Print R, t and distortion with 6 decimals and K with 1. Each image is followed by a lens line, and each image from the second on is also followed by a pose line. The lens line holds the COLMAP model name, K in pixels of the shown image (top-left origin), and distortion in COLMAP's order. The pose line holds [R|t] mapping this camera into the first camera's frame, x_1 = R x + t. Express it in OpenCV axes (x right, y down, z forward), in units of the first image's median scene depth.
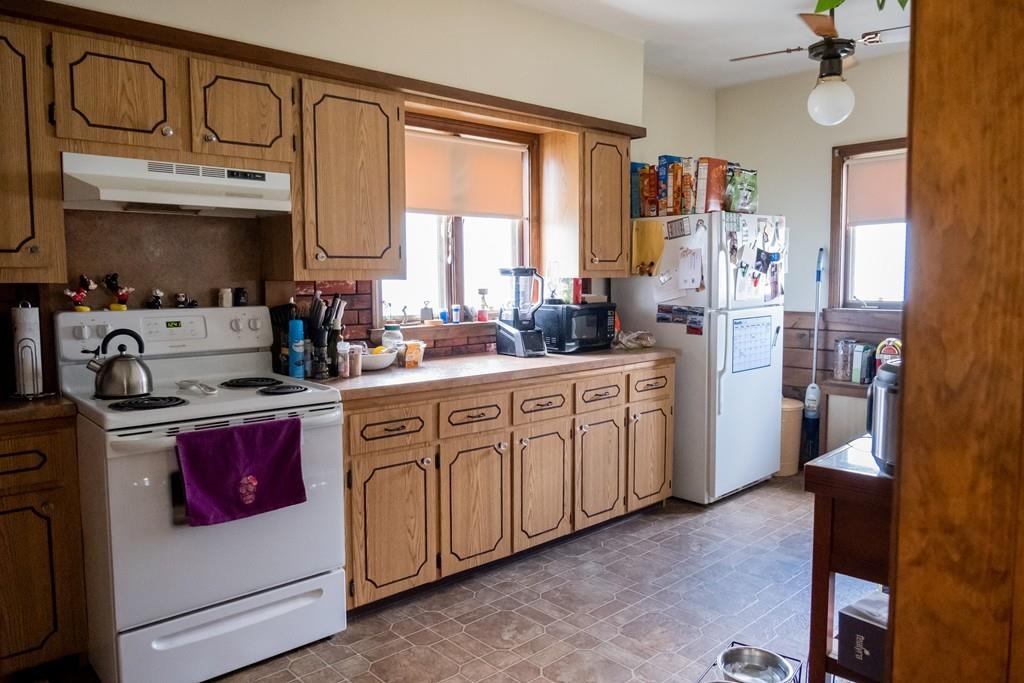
lens RADIAL K [[726.6, 0, 513.0], [0, 726.6, 340.2], [0, 0, 1]] dist [-0.022845, 0.003524]
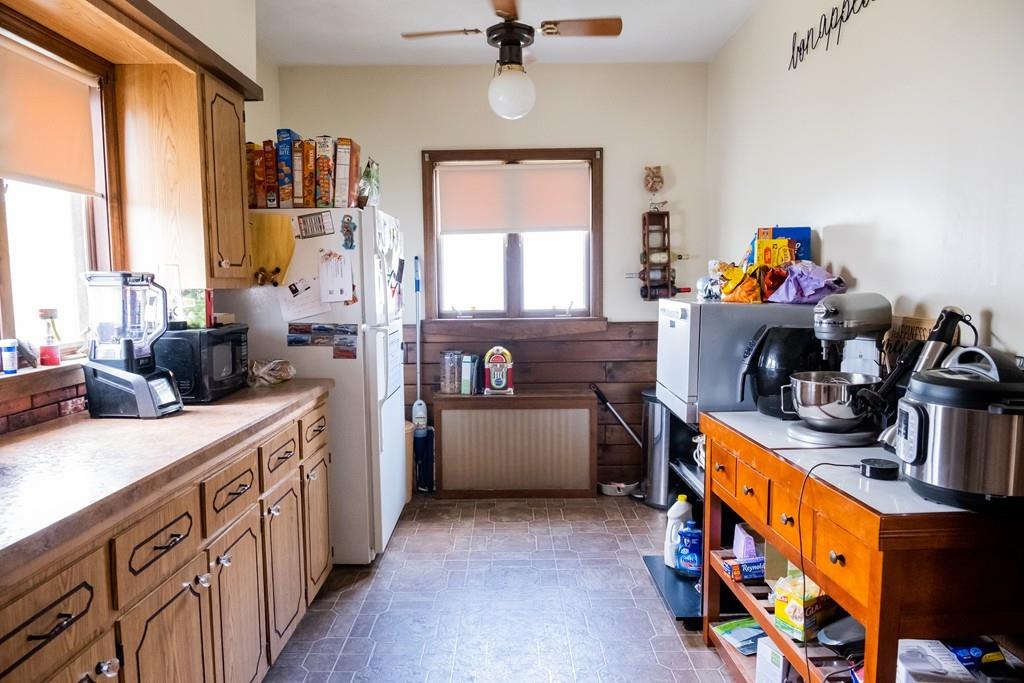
lens RADIAL K [[690.7, 0, 506.3], [0, 690.7, 348.2], [0, 0, 1]] dist [-0.023325, 0.005117]
pose [[0.690976, -0.067436, 0.719725, -0.211327], [0.070367, 0.997185, 0.025877, -0.032274], [-0.719445, 0.032764, 0.693777, 0.415278]]
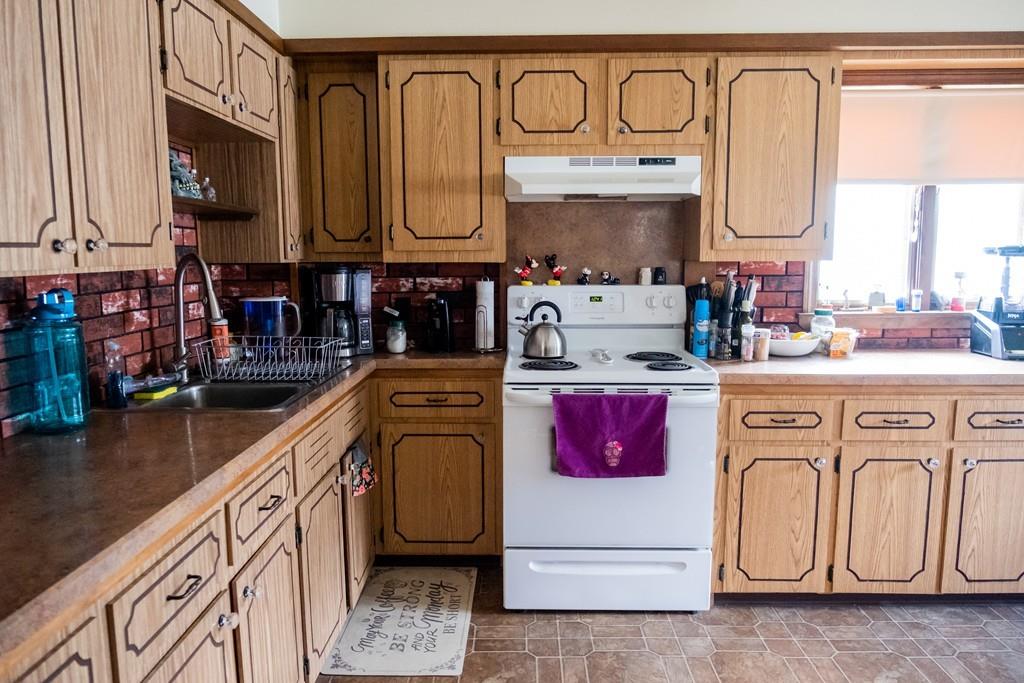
lens RADIAL K [[690.7, 0, 513.9], [0, 690.7, 345.5], [0, 0, 1]] dist [-0.023325, 0.005117]
pose [[0.720592, 0.087760, -0.687782, 0.155565], [-0.057465, 0.996104, 0.066896, -0.011659], [0.690973, -0.008681, 0.722828, 0.098222]]
